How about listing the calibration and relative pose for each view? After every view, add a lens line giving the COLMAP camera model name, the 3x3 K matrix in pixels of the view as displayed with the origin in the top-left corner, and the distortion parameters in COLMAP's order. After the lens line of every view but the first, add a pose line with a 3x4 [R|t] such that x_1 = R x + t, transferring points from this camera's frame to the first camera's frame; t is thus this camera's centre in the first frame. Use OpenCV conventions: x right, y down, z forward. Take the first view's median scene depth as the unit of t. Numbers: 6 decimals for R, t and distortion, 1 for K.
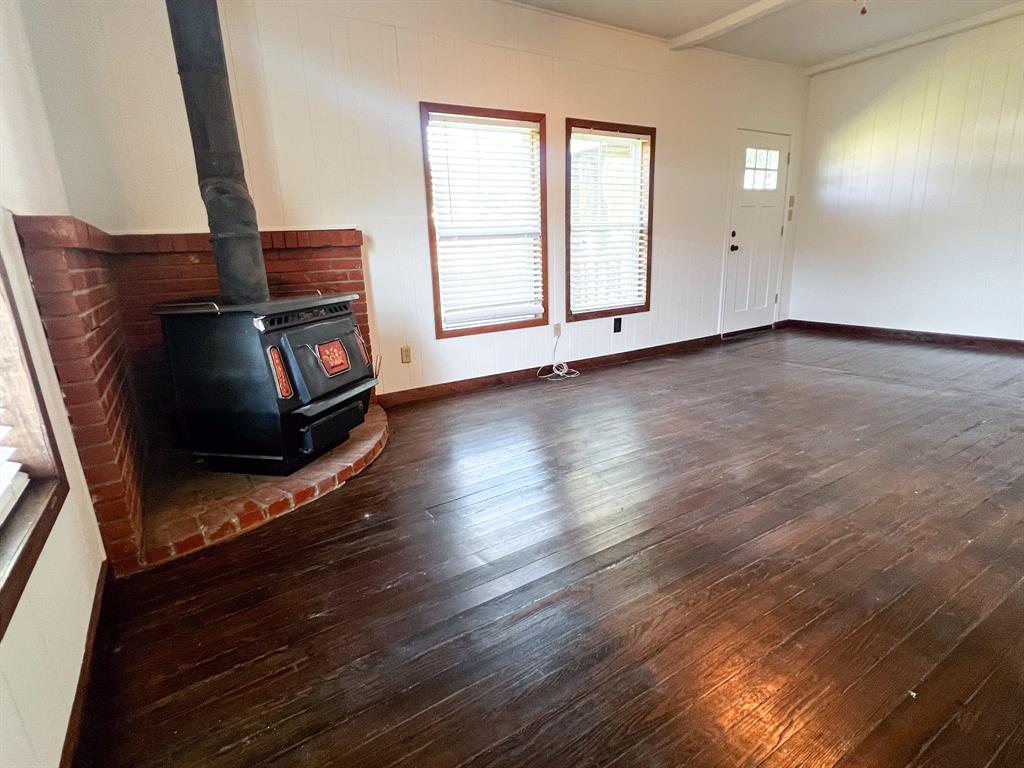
lens RADIAL K [[525.4, 0, 511.4], [0, 525.4, 387.1], [0, 0, 1]] dist [-0.005116, 0.001091]
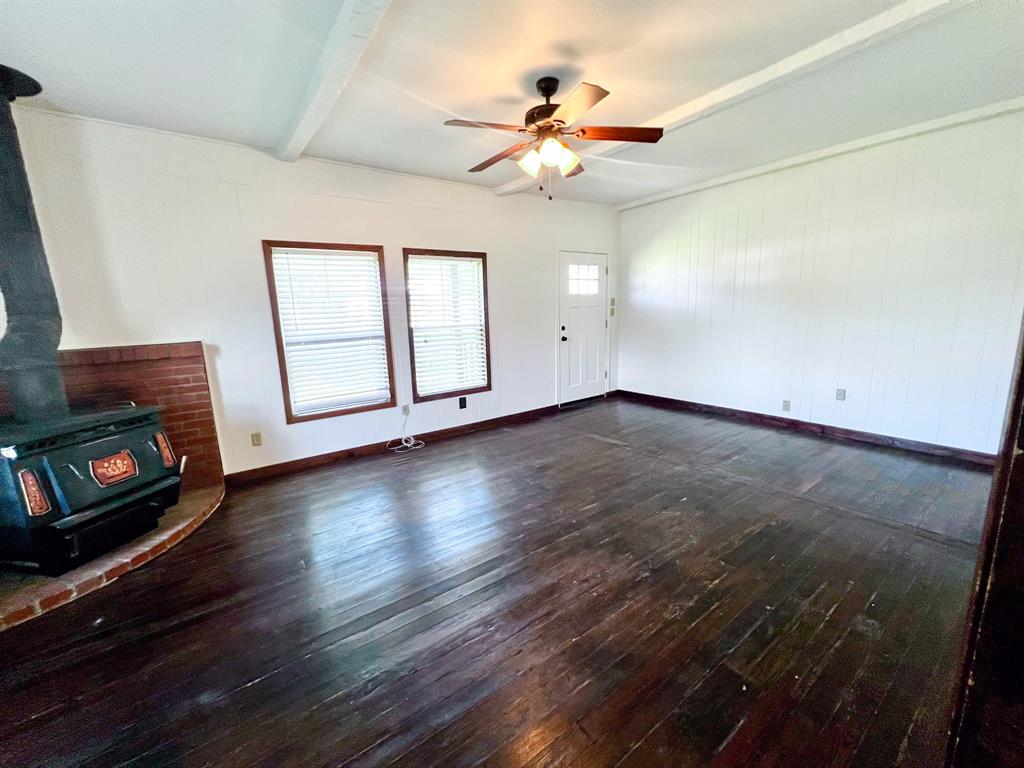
lens RADIAL K [[415.2, 0, 511.4], [0, 415.2, 384.6], [0, 0, 1]] dist [-0.001297, 0.000743]
pose [[0.997229, -0.004871, 0.074239, 0.269751], [0.010743, 0.996824, -0.078907, -0.090302], [-0.073619, 0.079486, 0.994114, -0.000848]]
